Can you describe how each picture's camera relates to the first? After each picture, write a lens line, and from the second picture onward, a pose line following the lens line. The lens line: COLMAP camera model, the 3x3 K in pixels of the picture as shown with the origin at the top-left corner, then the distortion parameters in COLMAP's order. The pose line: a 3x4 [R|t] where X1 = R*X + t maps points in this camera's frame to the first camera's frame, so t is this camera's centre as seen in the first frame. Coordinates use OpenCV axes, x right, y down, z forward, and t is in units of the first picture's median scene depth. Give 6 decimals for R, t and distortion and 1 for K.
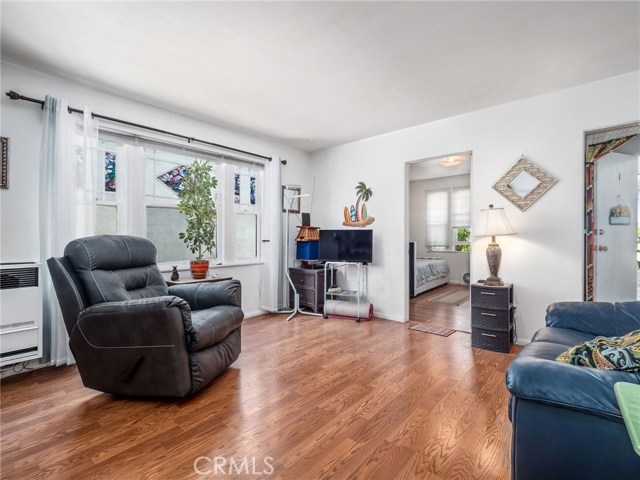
lens RADIAL K [[307.8, 0, 317.8], [0, 307.8, 240.1], [0, 0, 1]] dist [-0.000749, -0.003693]
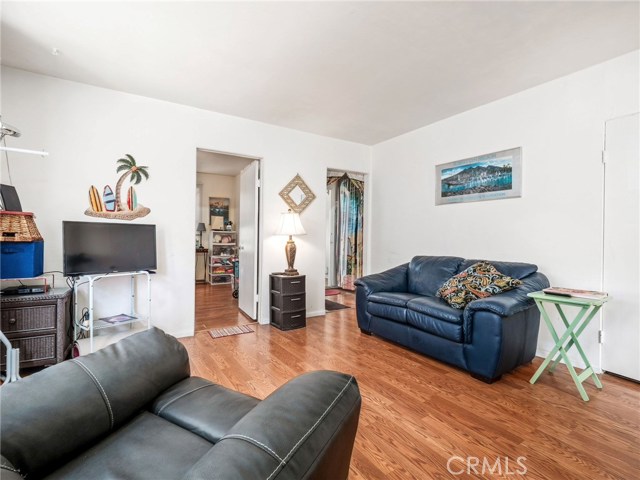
lens RADIAL K [[307.8, 0, 317.0], [0, 307.8, 238.1], [0, 0, 1]] dist [-0.000749, -0.003693]
pose [[0.277586, -0.002711, 0.960697, -0.427763], [-0.000516, 0.999995, 0.002971, -0.003579], [-0.960701, -0.001321, 0.277583, 0.424577]]
